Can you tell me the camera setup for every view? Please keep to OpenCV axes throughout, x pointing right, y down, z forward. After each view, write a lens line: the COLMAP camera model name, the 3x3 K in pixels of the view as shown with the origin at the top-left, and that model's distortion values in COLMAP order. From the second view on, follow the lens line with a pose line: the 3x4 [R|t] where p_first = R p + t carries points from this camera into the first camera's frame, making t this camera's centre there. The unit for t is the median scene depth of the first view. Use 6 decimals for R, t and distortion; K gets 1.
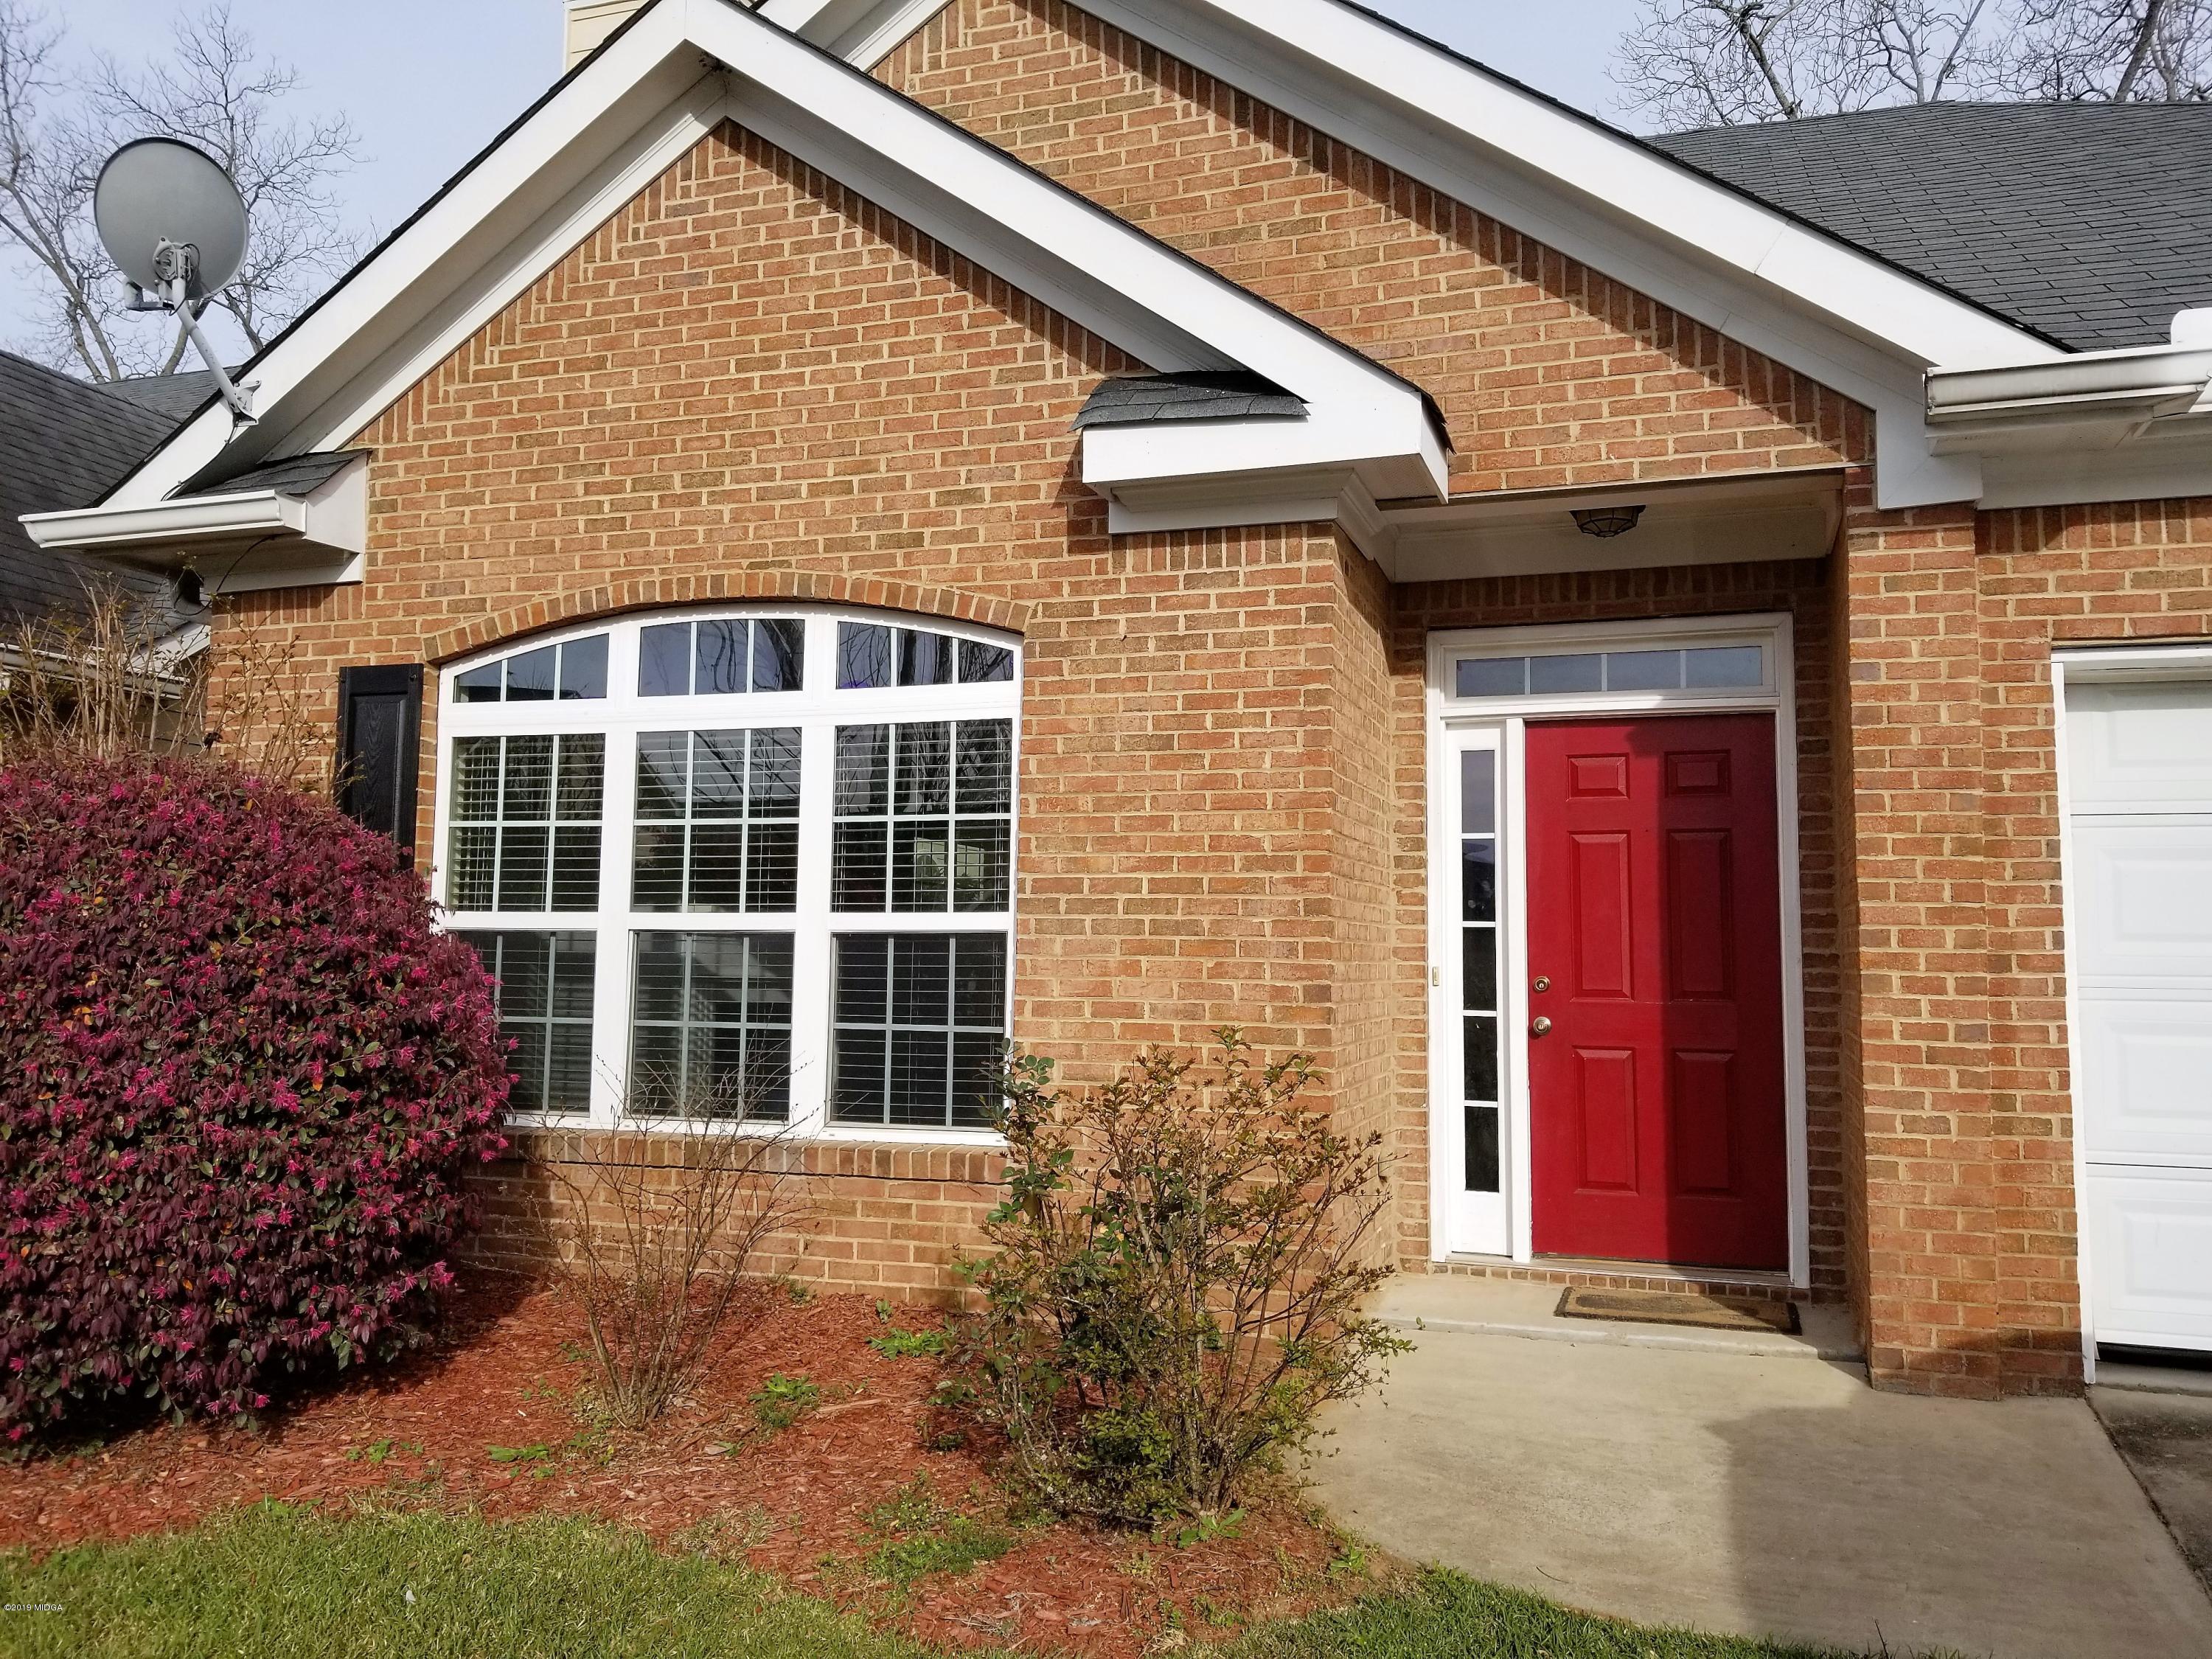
lens RADIAL K [[1719.4, 0, 1089.3], [0, 1719.4, 816.3], [0, 0, 1]] dist [0.073299, -0.113768]
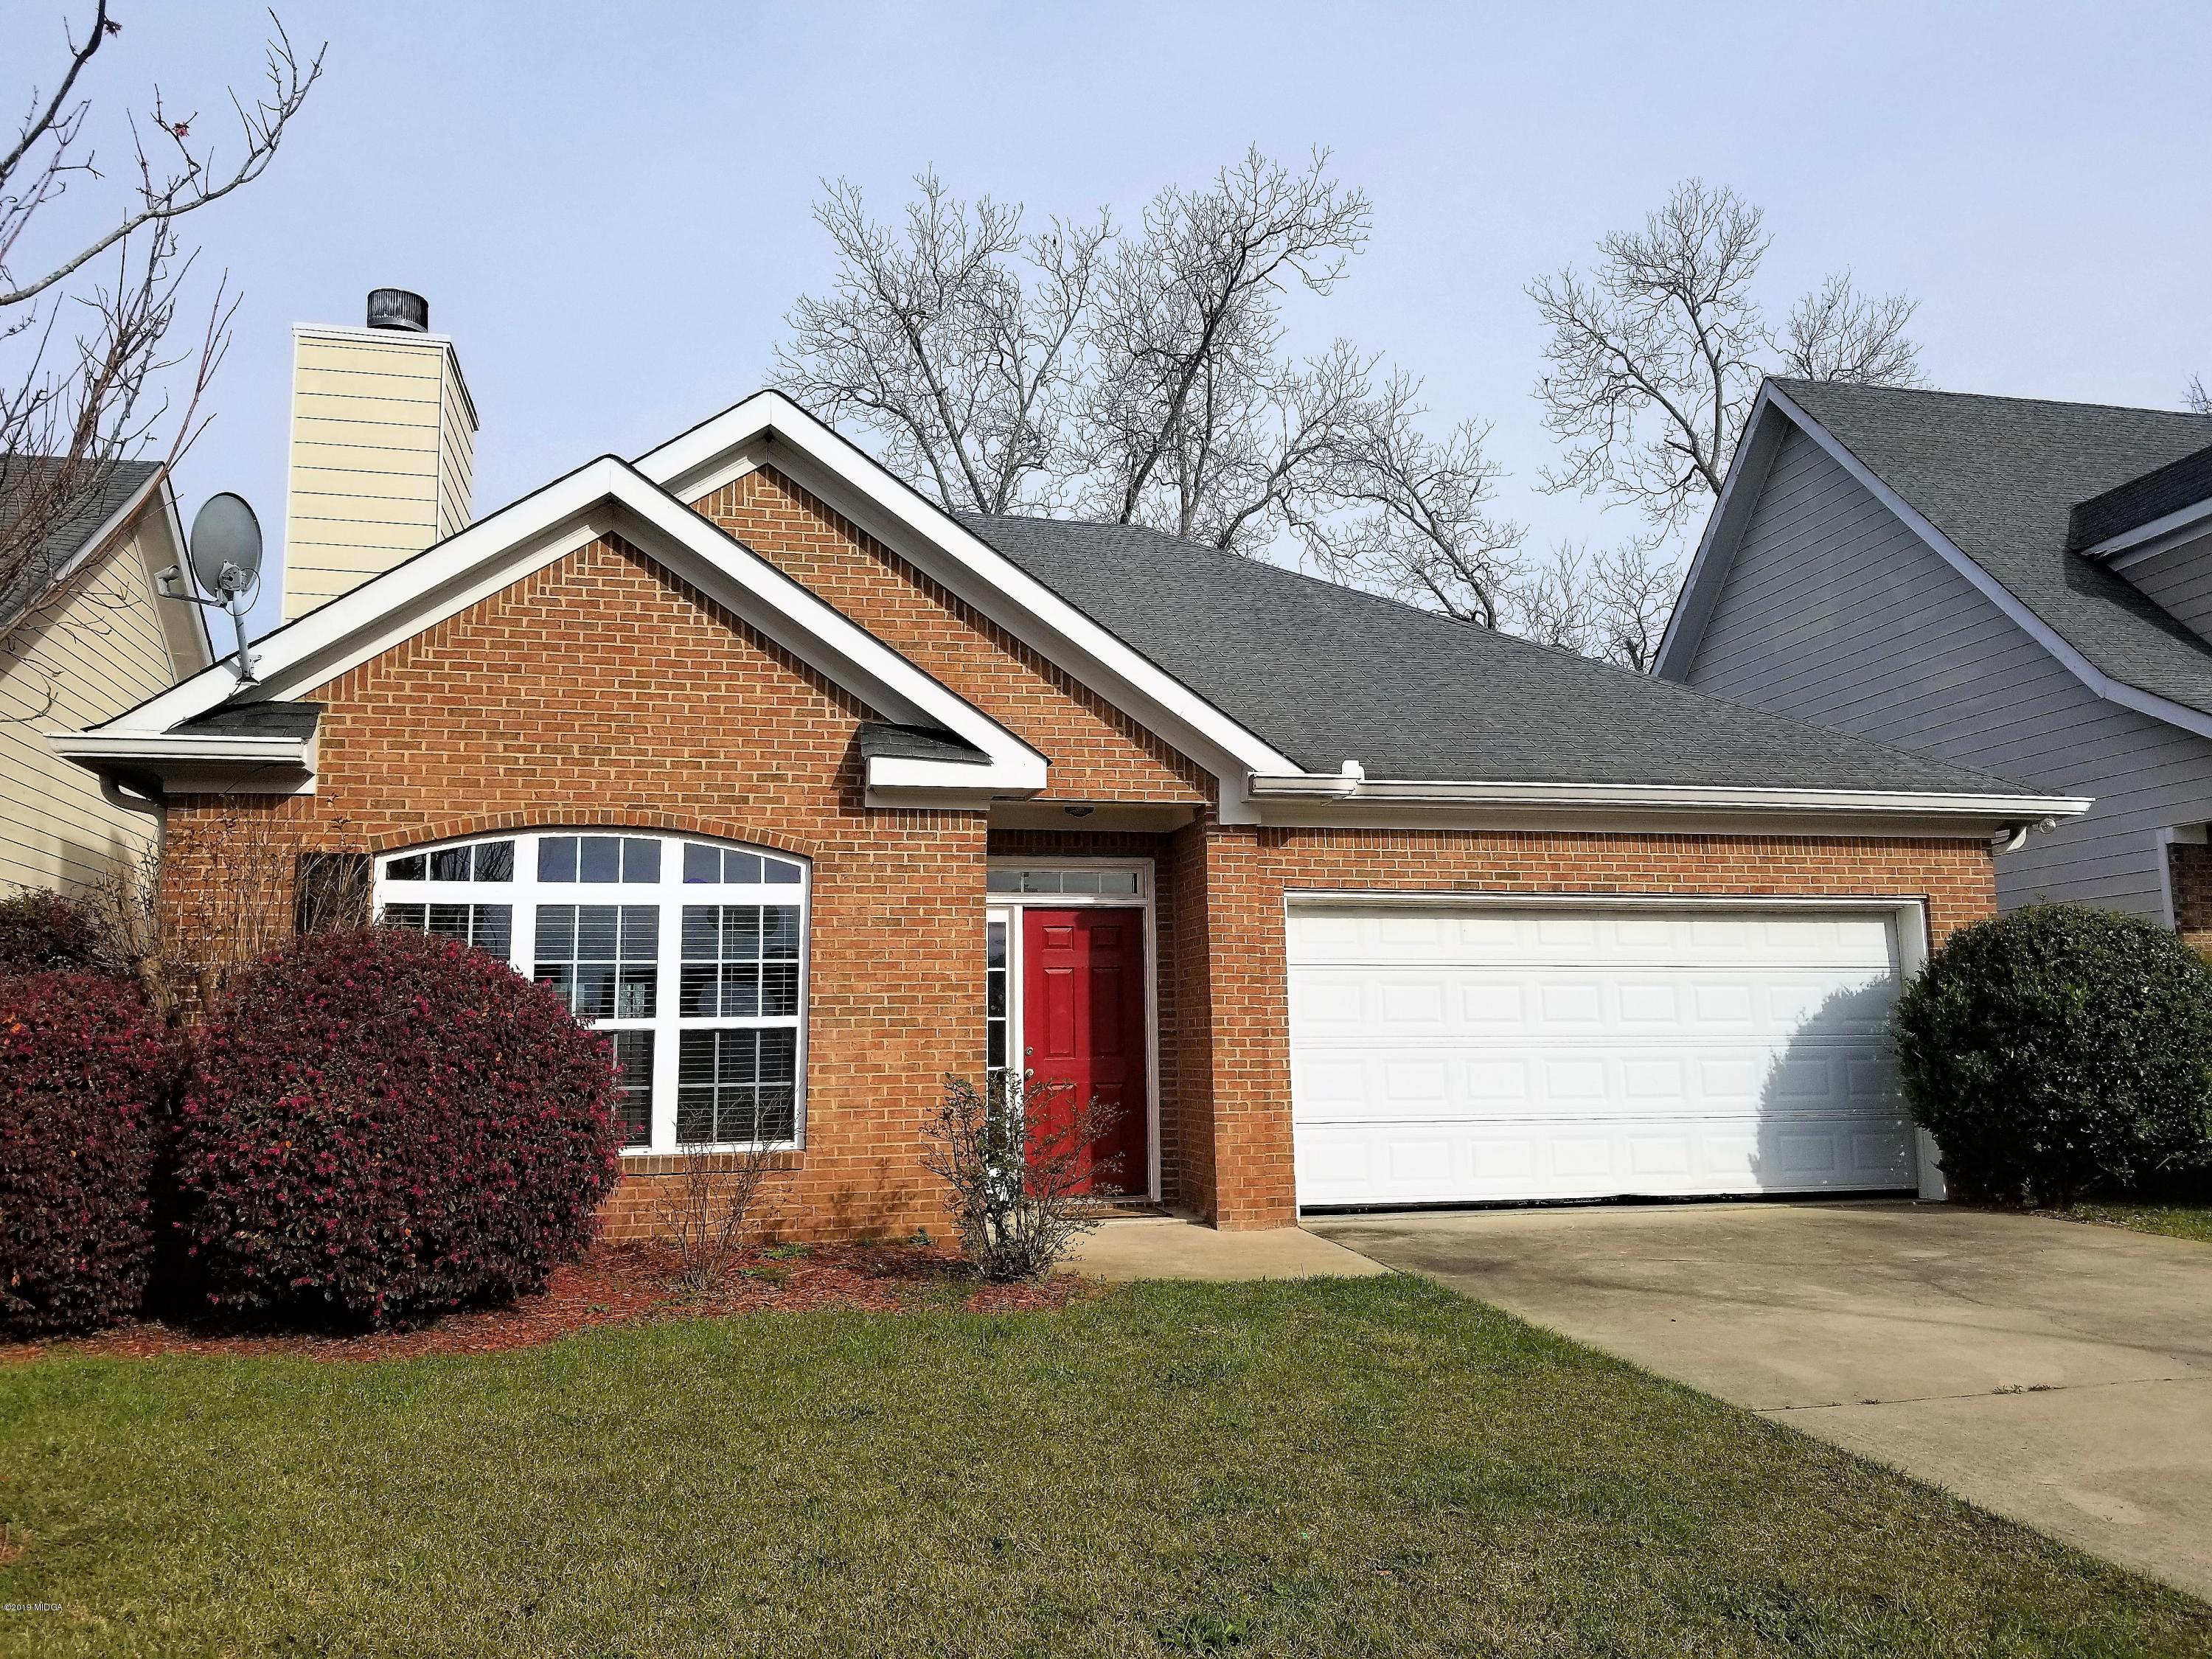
lens RADIAL K [[1719.4, 0, 1110.7], [0, 1719.4, 817.3], [0, 0, 1]] dist [0.073299, -0.113768]
pose [[0.847239, 0.049004, 0.528947, -0.707132], [-0.017613, 0.997780, -0.064227, -0.038571], [-0.530920, 0.045099, 0.846221, -0.663950]]
